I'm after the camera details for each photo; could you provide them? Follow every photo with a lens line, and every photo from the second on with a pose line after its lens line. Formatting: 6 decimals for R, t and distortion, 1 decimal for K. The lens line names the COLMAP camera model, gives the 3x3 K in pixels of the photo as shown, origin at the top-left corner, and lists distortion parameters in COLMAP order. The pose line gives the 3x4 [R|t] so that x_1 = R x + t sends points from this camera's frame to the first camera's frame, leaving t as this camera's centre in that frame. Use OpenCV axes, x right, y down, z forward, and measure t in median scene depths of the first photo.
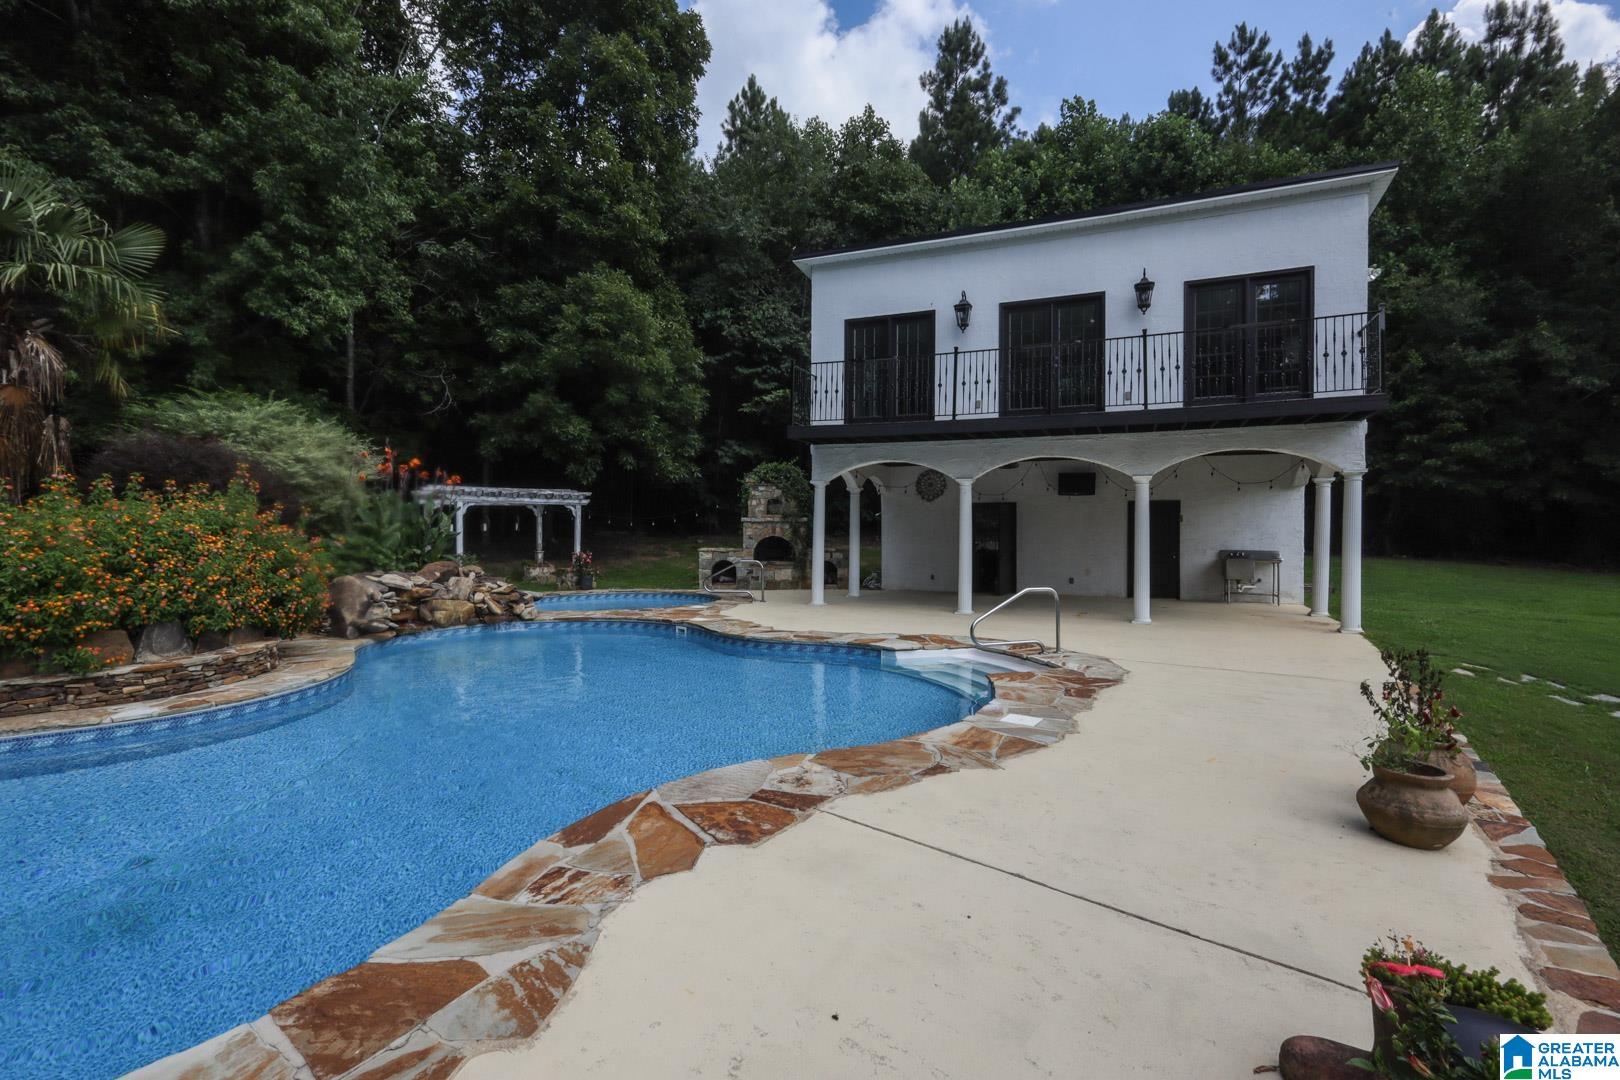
lens RADIAL K [[749.6, 0, 807.8], [0, 749.6, 535.4], [0, 0, 1]] dist [0.001696, 0.001310]
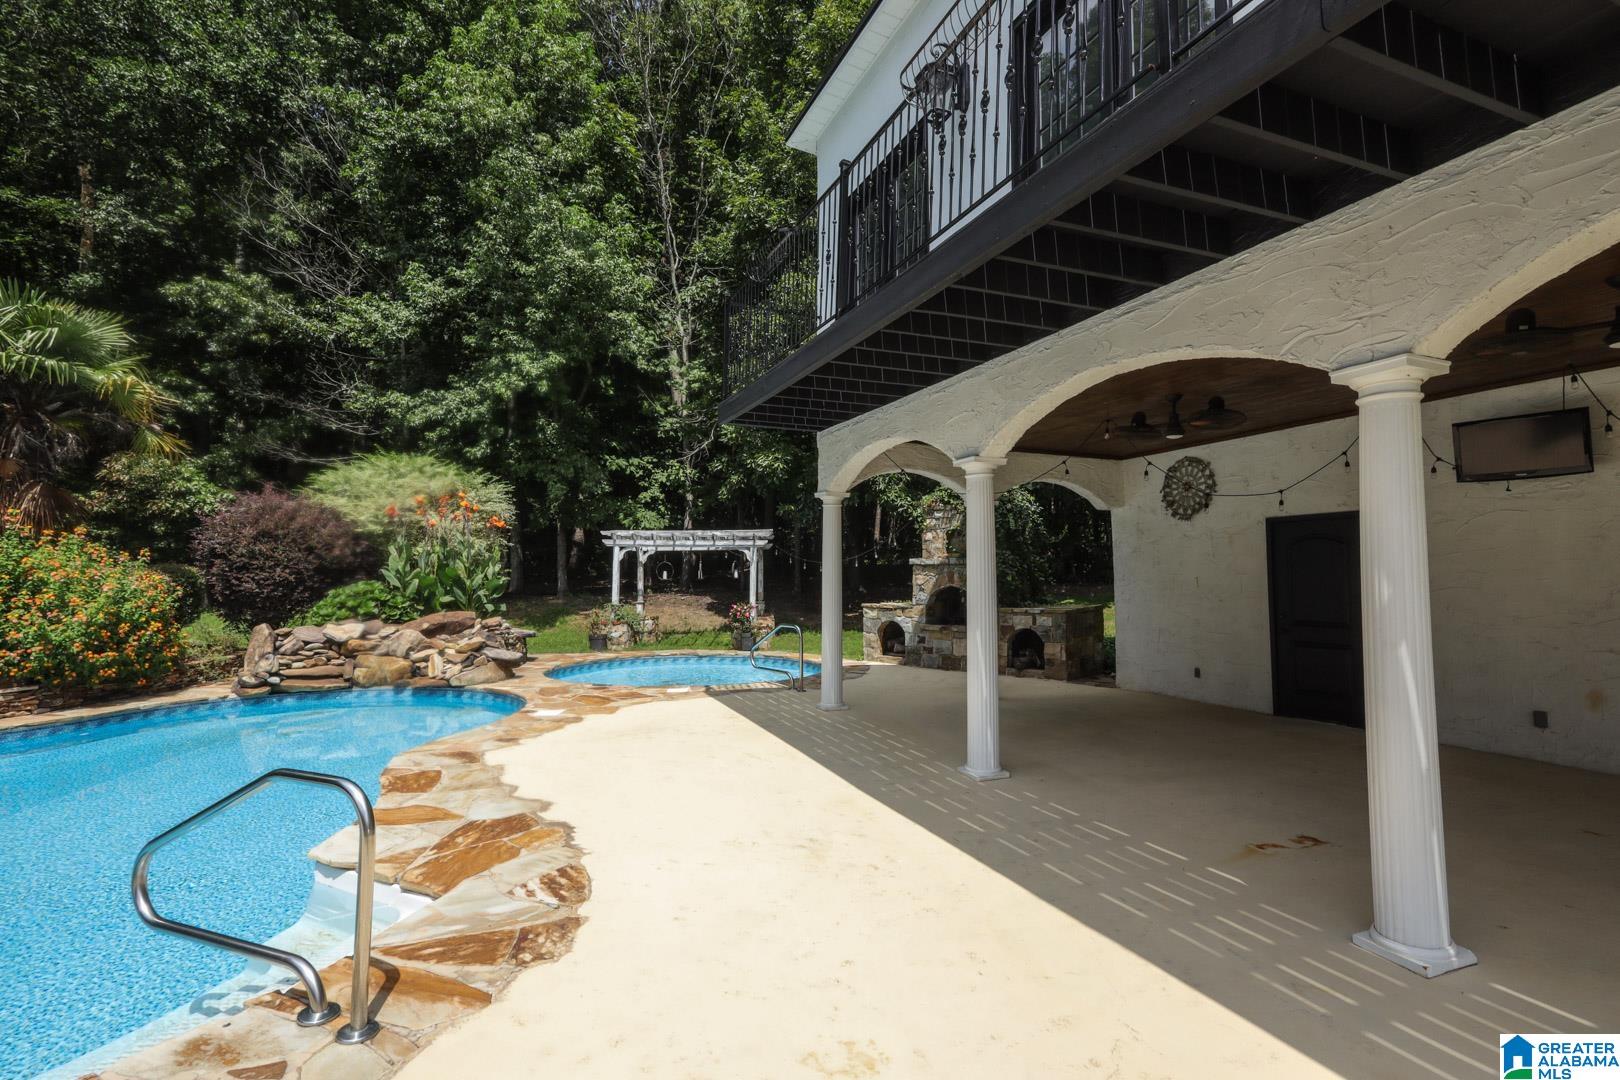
lens RADIAL K [[749.6, 0, 807.0], [0, 749.6, 538.5], [0, 0, 1]] dist [0.001696, 0.001310]
pose [[0.714650, -0.036243, -0.698543, 0.319202], [-0.004447, 0.998401, -0.056350, -0.003465], [0.699468, 0.043377, 0.713346, 0.448832]]
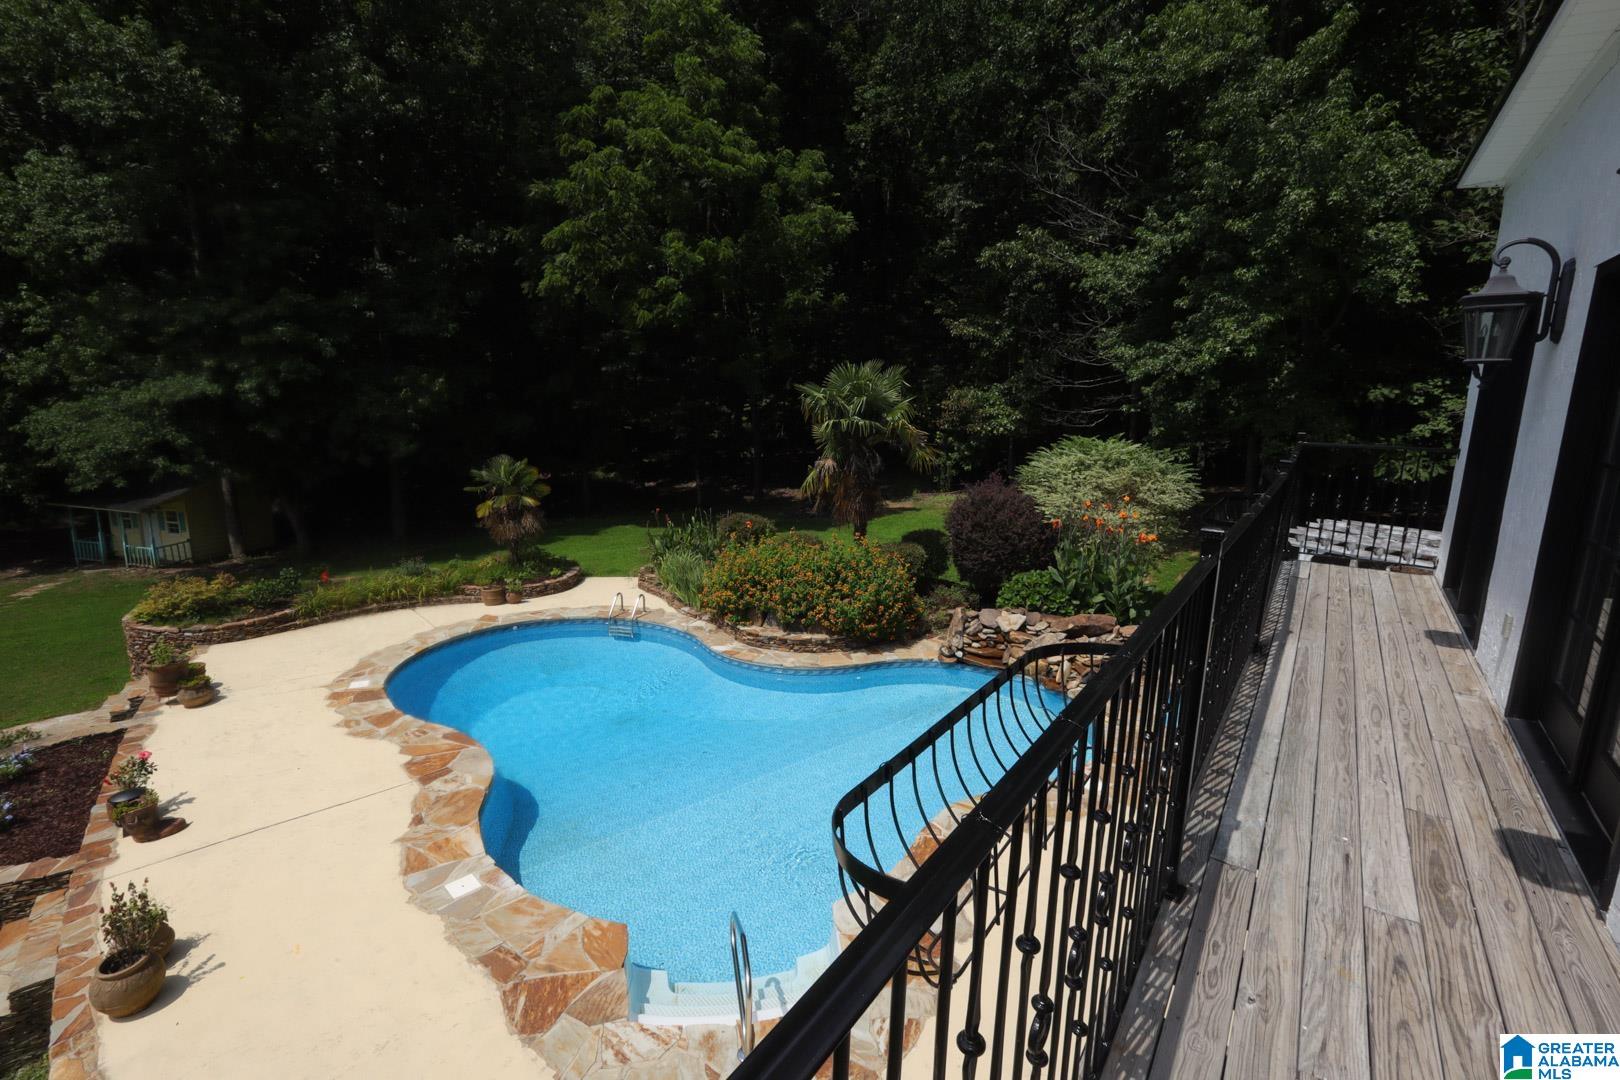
lens RADIAL K [[749.6, 0, 815.0], [0, 749.6, 537.6], [0, 0, 1]] dist [0.001696, 0.001310]
pose [[-0.197538, 0.185852, -0.962516, 0.399518], [-0.022664, 0.980735, 0.194022, -0.185438], [0.980033, 0.060142, -0.189520, 0.560722]]
